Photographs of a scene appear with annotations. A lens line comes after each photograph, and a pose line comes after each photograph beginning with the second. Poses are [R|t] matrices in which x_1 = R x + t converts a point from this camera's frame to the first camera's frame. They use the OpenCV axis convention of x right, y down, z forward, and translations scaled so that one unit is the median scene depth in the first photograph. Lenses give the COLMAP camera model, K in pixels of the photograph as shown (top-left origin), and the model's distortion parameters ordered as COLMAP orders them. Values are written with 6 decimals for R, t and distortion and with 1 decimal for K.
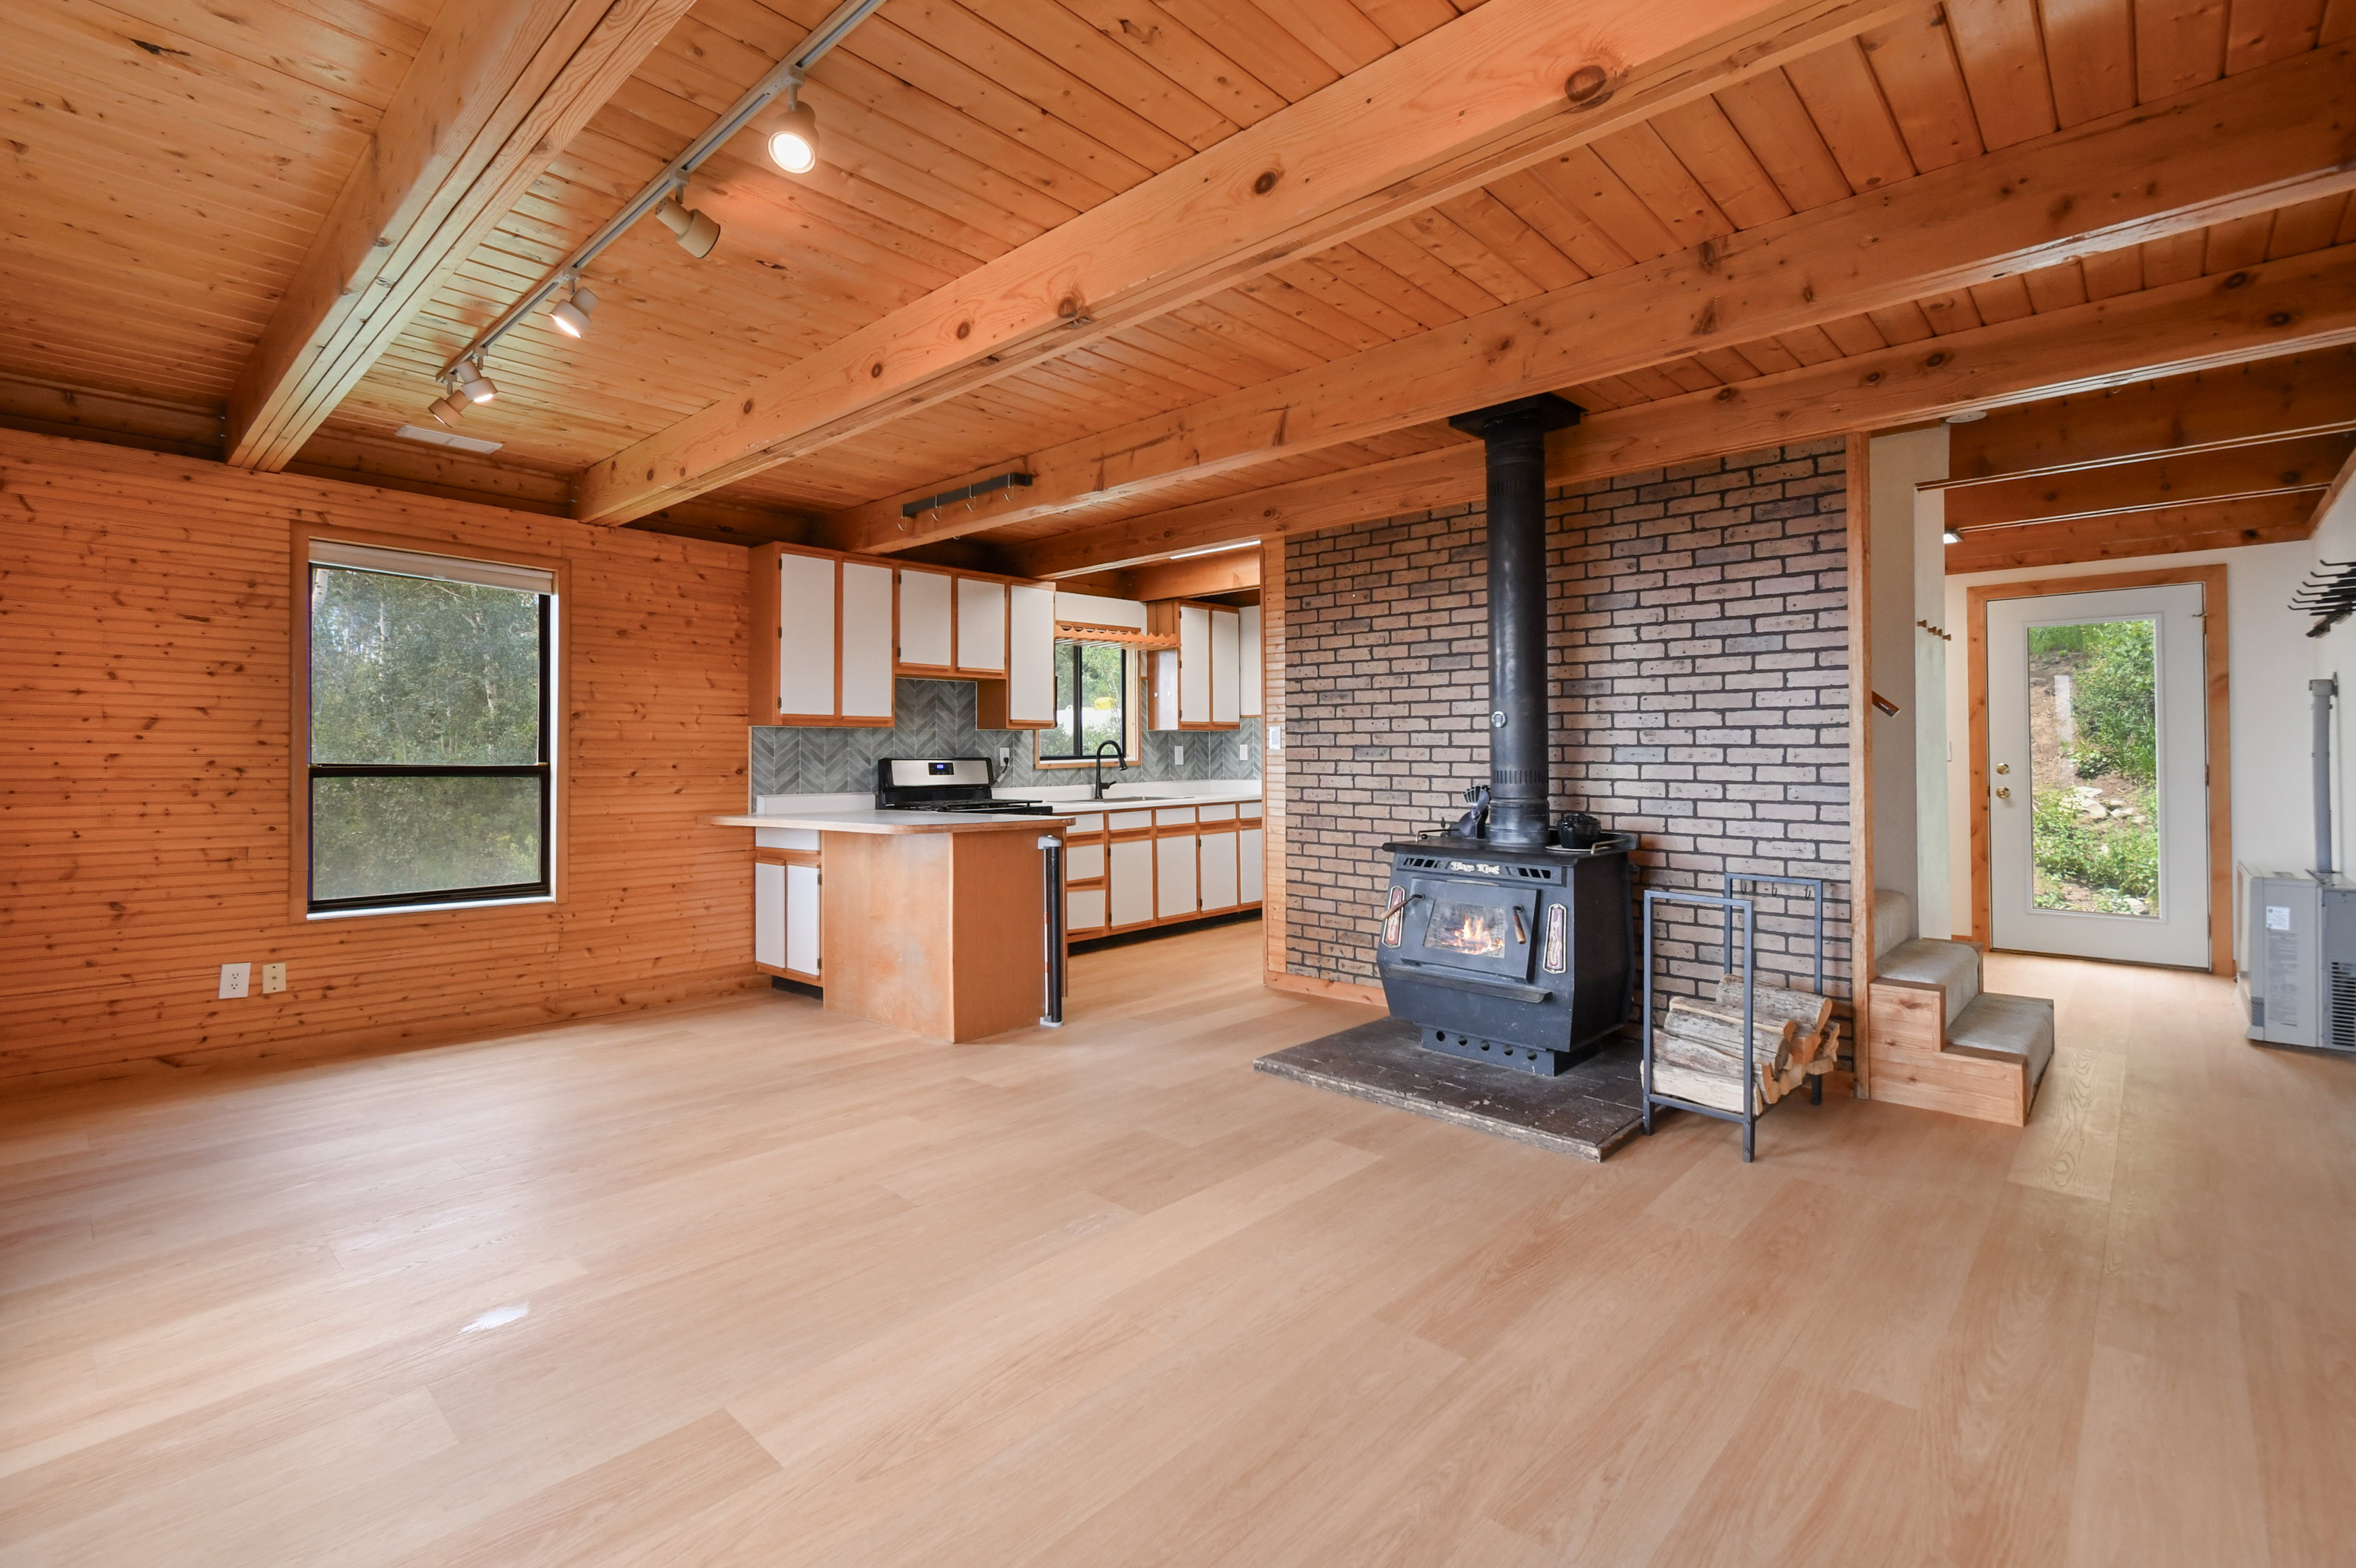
lens RADIAL K [[1069.4, 0, 1163.4], [0, 1069.4, 744.3], [0, 0, 1]] dist [-0.000755, -0.001331]
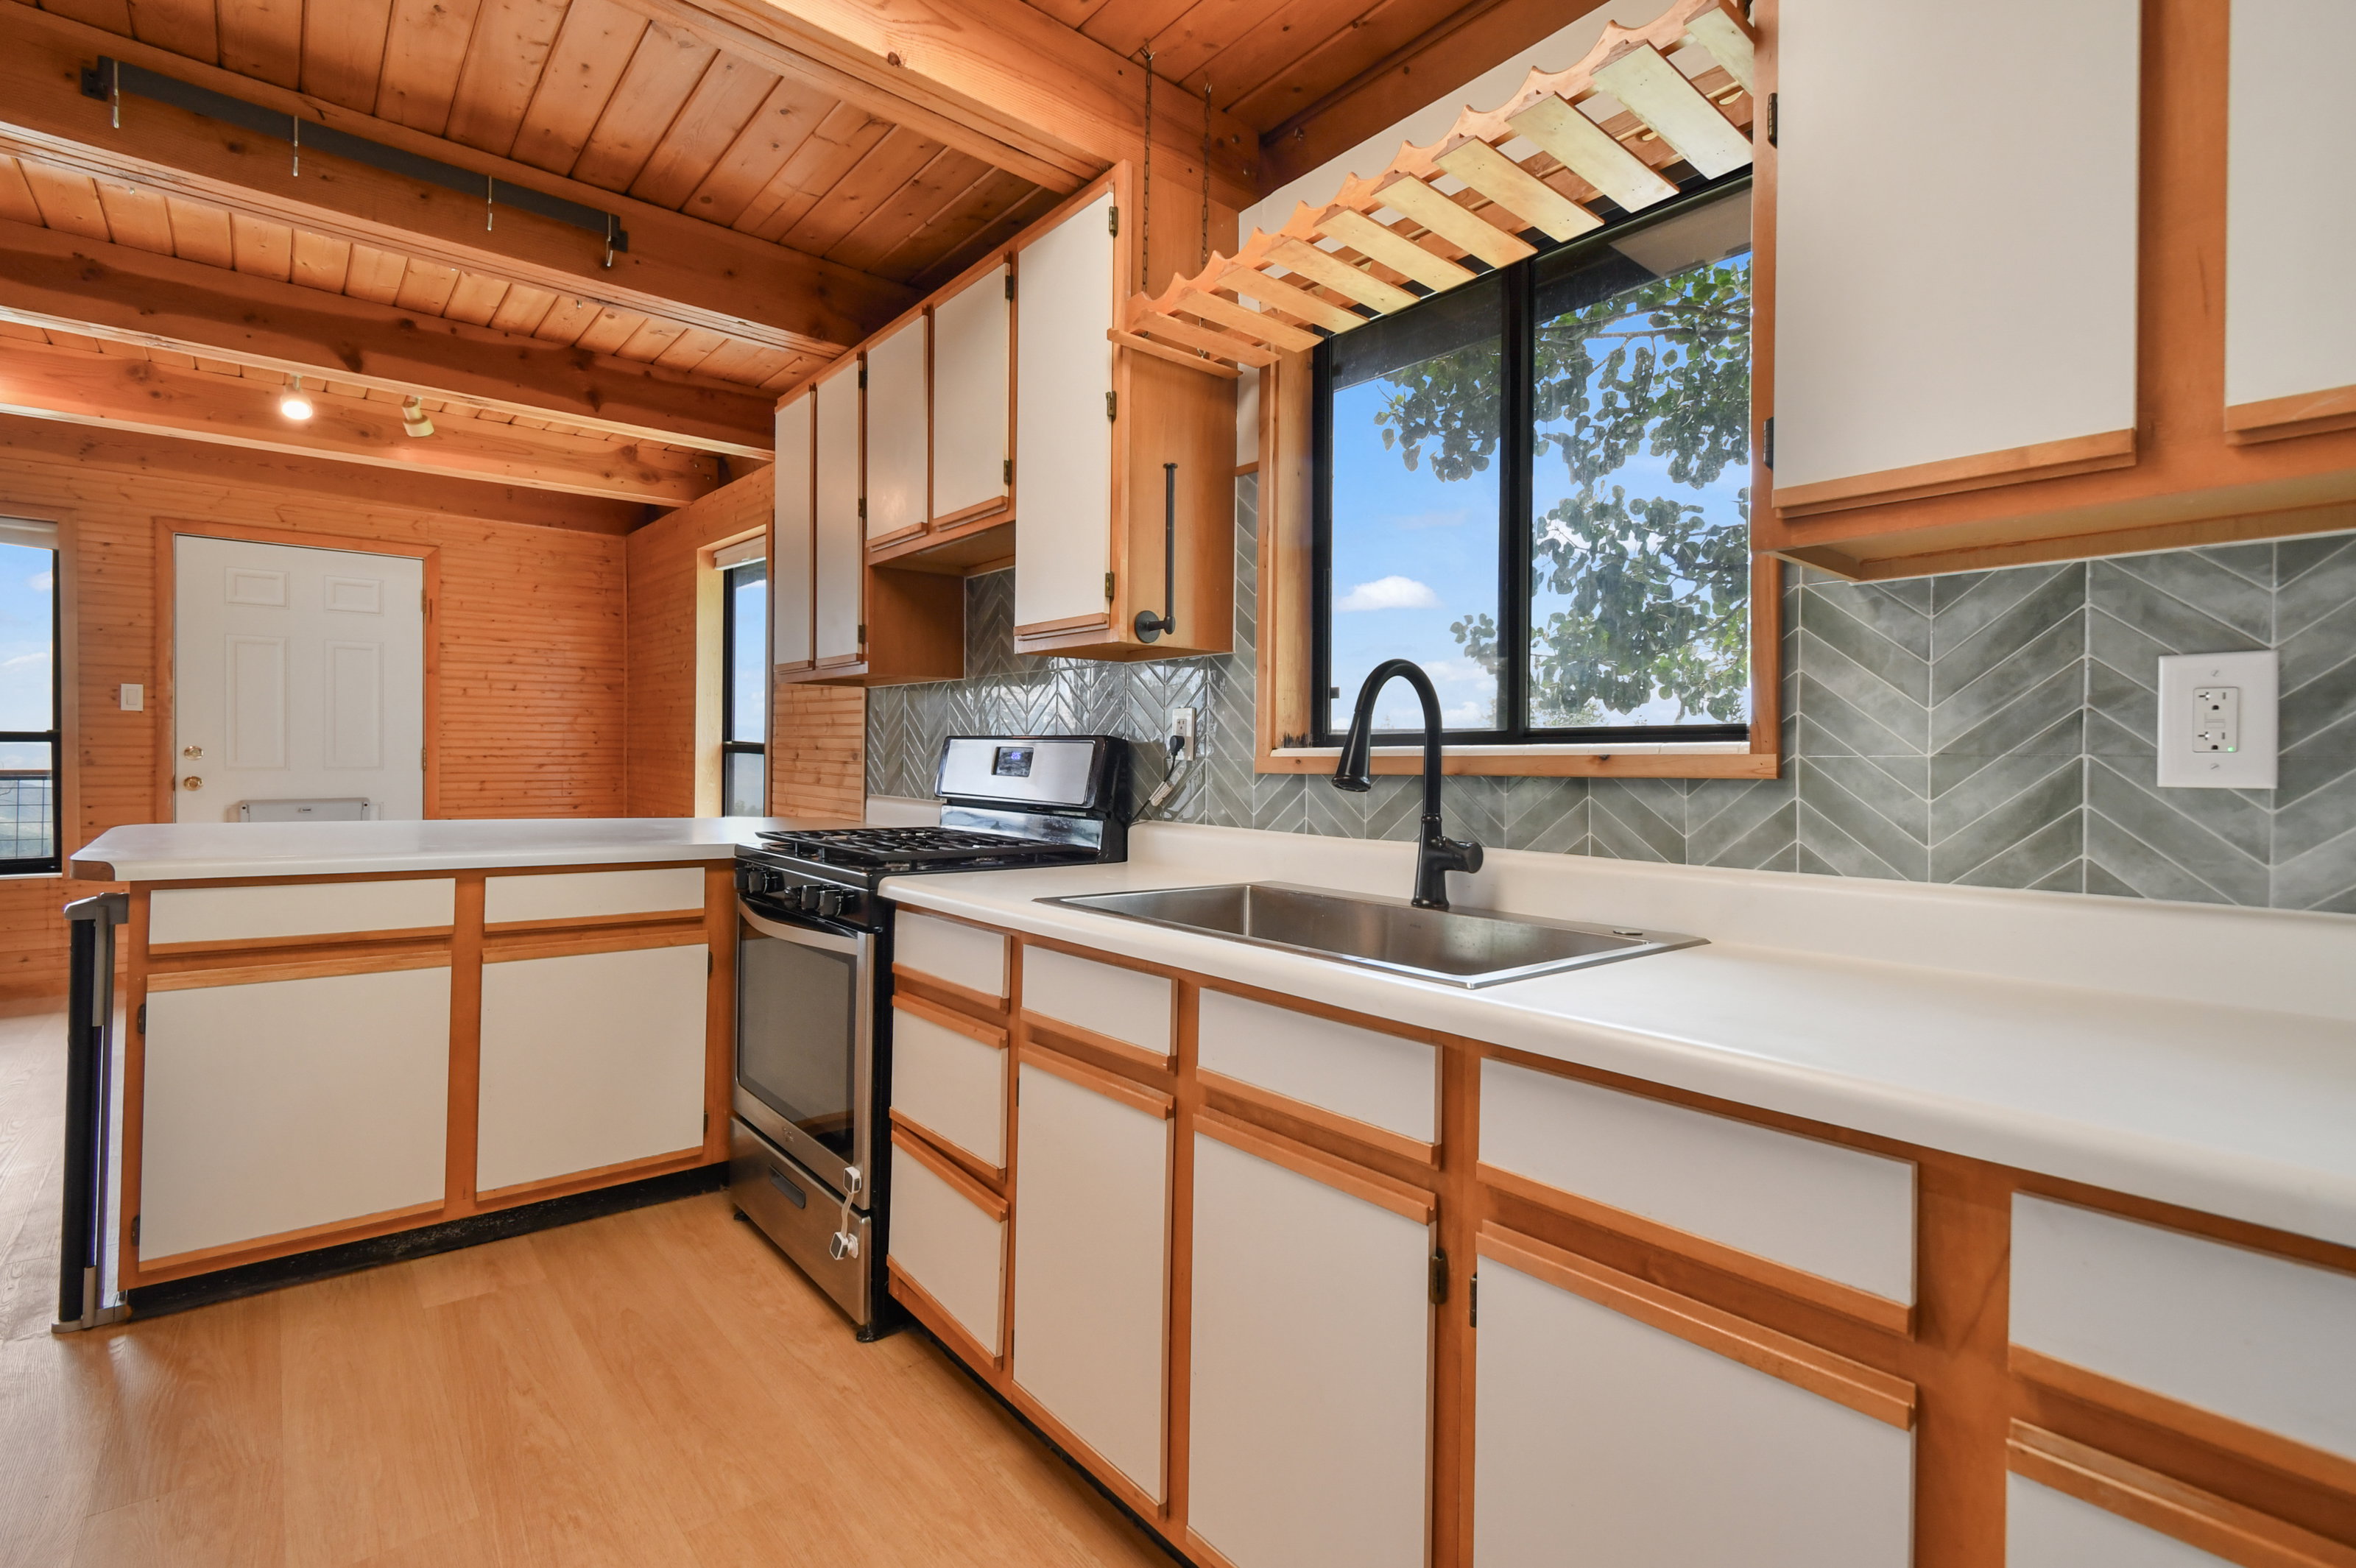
lens RADIAL K [[1069.4, 0, 1188.4], [0, 1069.4, 755.8], [0, 0, 1]] dist [-0.000755, -0.001331]
pose [[-0.114509, 0.003226, -0.993417, 0.257513], [-0.003540, 0.999987, 0.003656, 0.022906], [0.993416, 0.003935, -0.114496, 1.355298]]
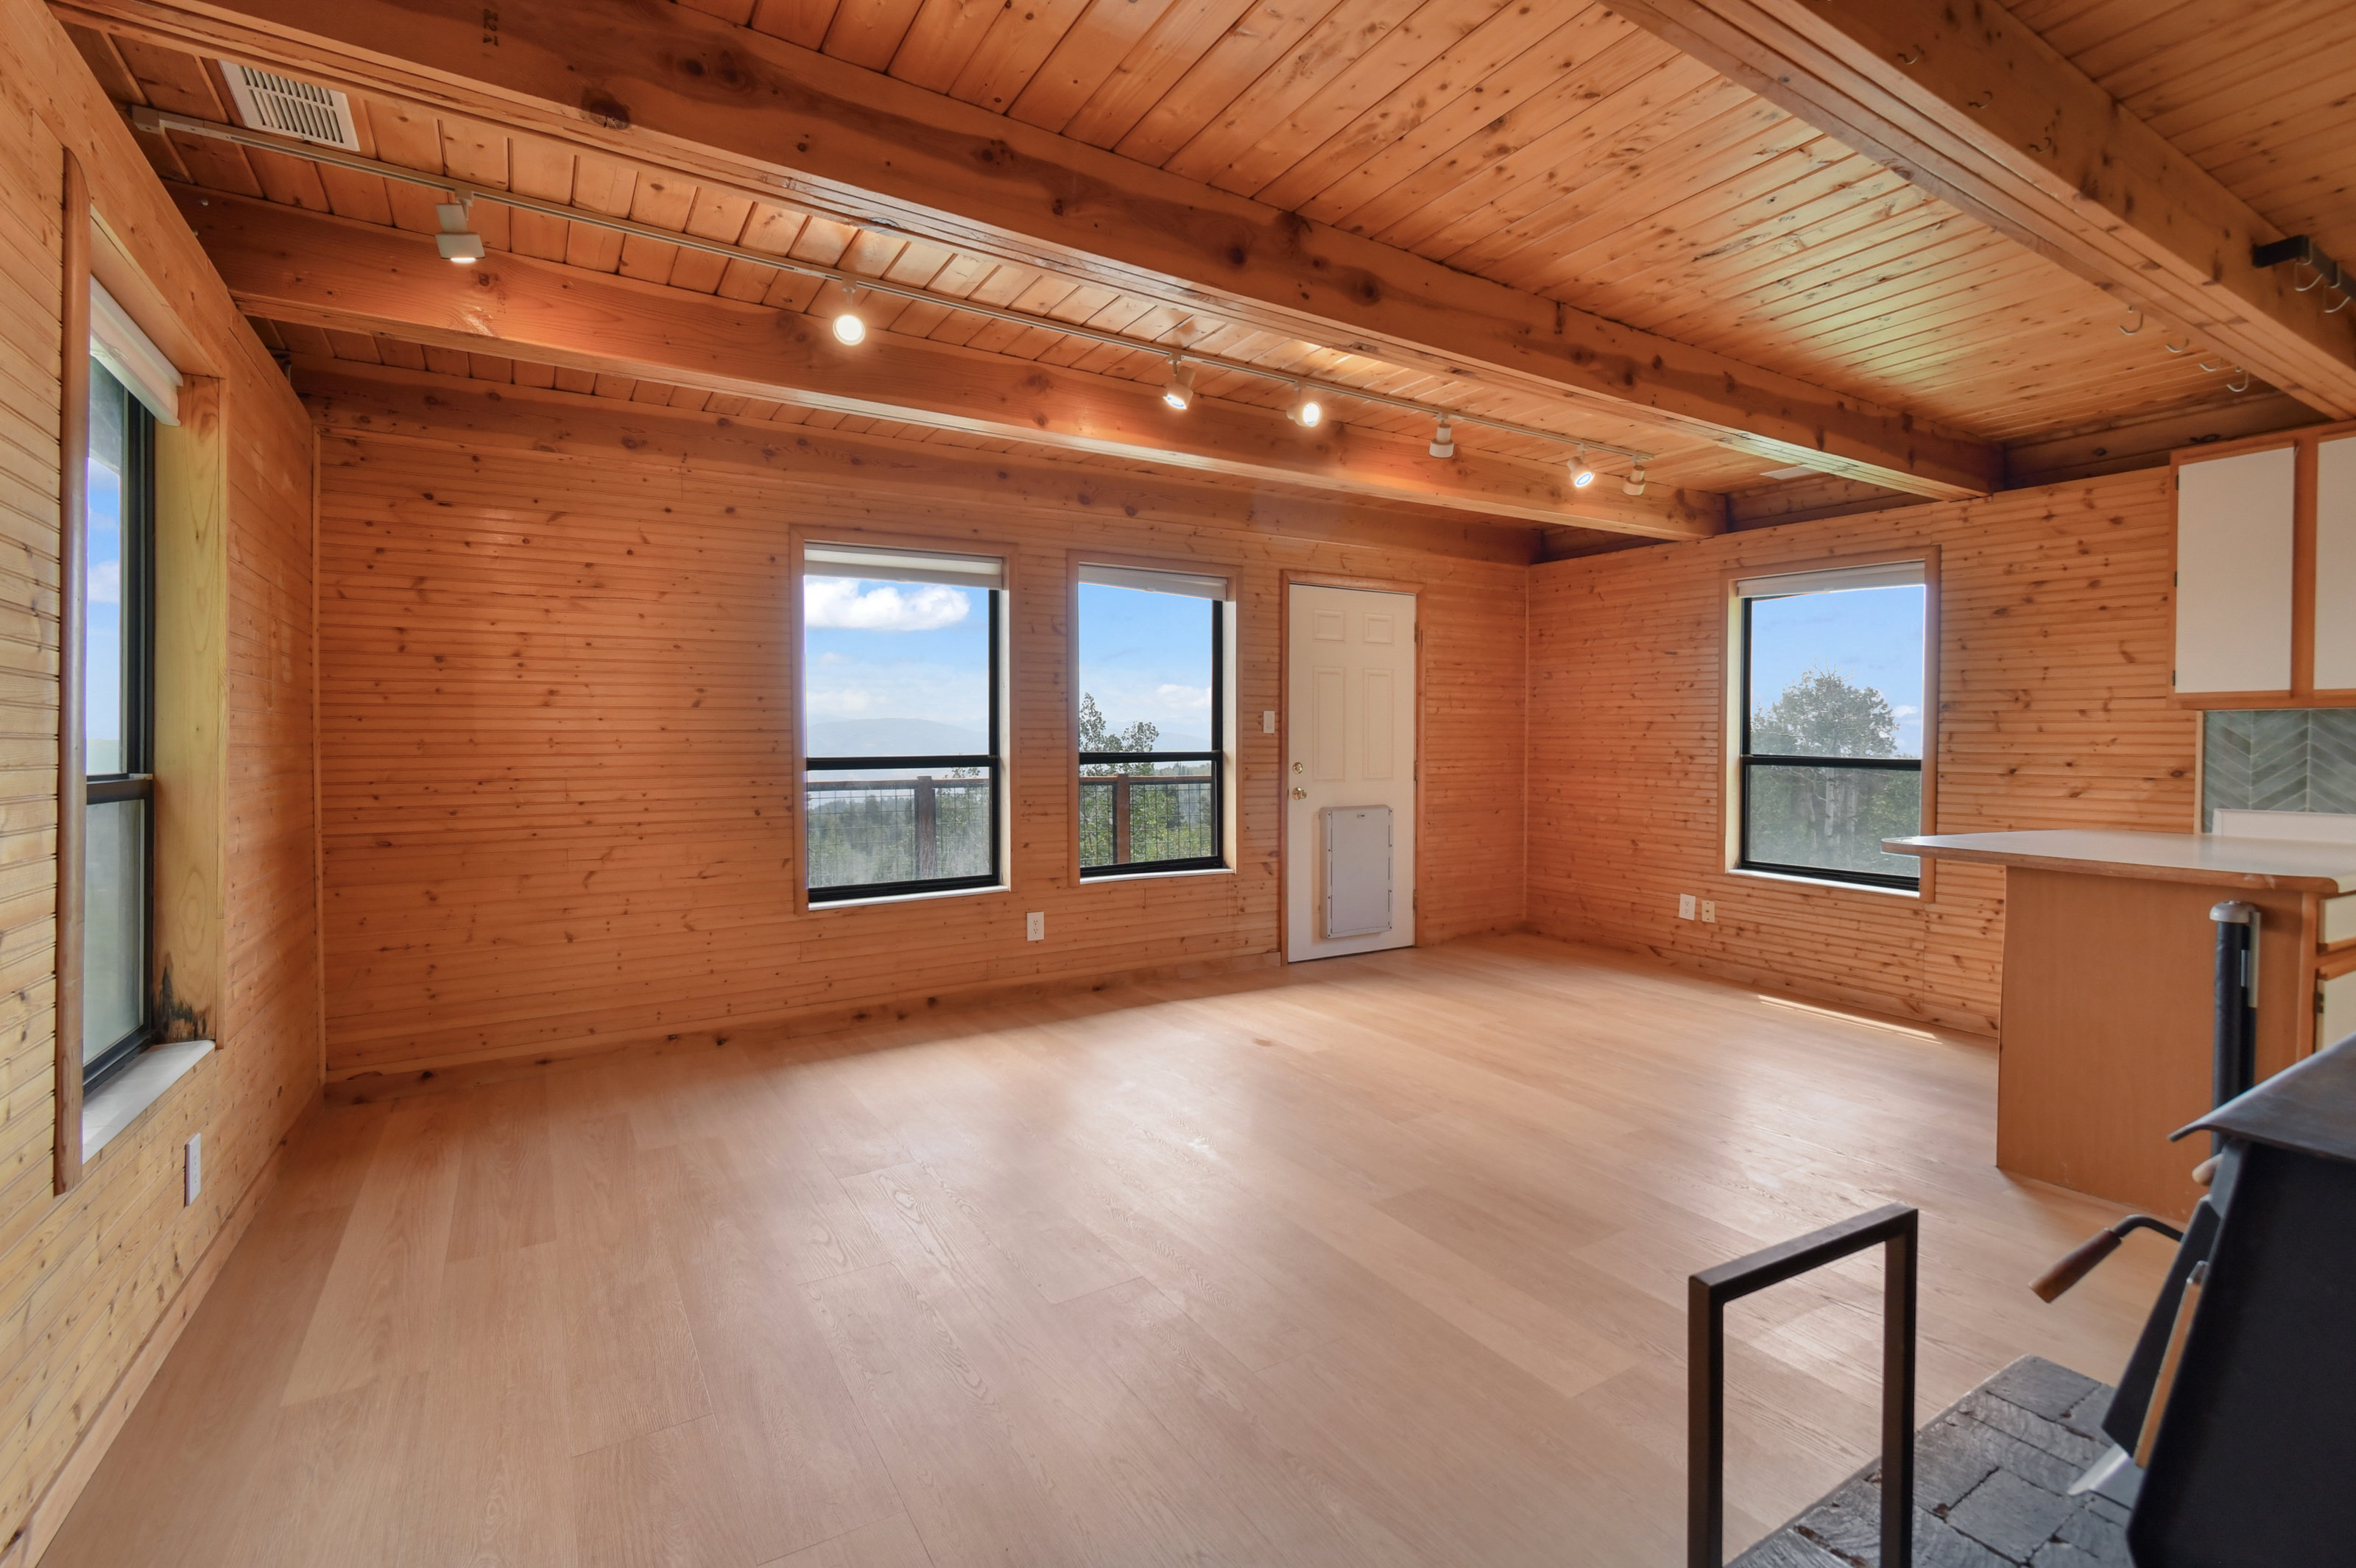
lens RADIAL K [[1069.4, 0, 1174.4], [0, 1069.4, 761.8], [0, 0, 1]] dist [-0.000755, -0.001331]
pose [[-0.275259, 0.019011, -0.961182, 0.522923], [0.005965, 0.999819, 0.018067, 0.000045], [0.961352, -0.000760, -0.275323, 0.574208]]
